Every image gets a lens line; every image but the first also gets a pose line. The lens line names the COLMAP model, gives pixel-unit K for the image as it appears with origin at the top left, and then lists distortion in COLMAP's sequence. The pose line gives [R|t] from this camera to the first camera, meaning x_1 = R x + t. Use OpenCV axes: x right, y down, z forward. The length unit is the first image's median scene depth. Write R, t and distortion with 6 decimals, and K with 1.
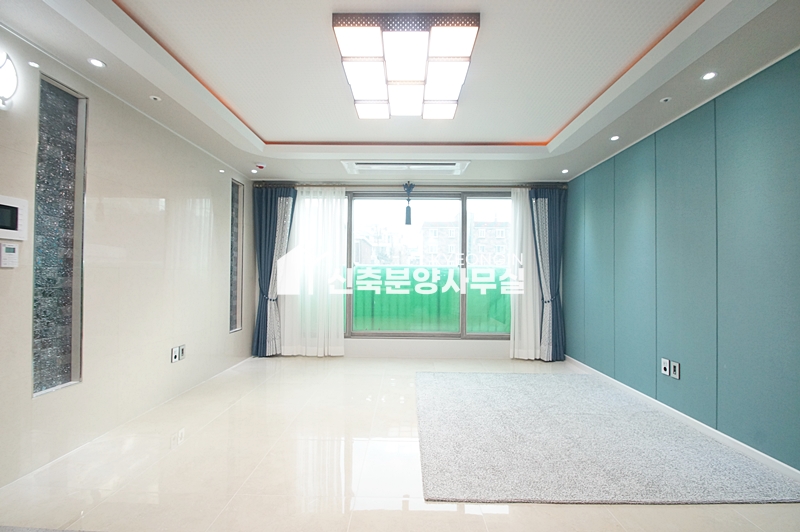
lens RADIAL K [[353.3, 0, 399.4], [0, 353.3, 270.3], [0, 0, 1]] dist [-0.000141, -0.008333]
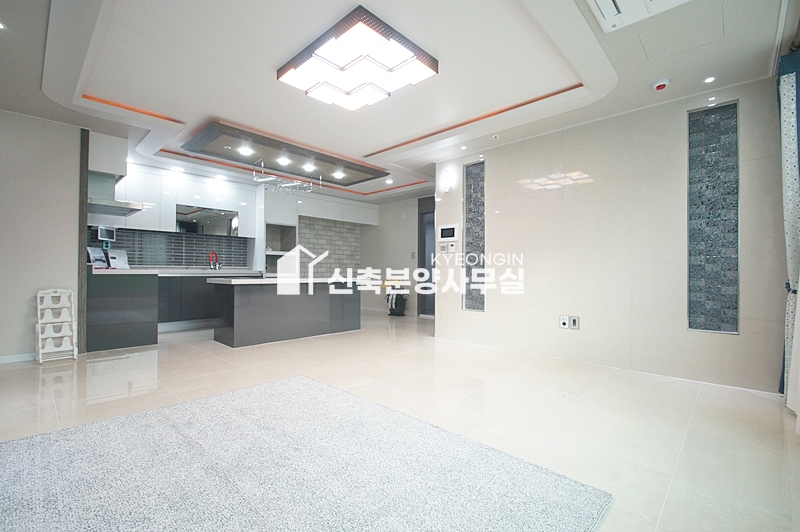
lens RADIAL K [[353.3, 0, 402.8], [0, 353.3, 268.8], [0, 0, 1]] dist [-0.000141, -0.008333]
pose [[-0.669238, -0.018152, -0.742827, 0.385571], [-0.000369, 0.999710, -0.024098, 0.065632], [0.743048, -0.015853, -0.669050, 0.942389]]
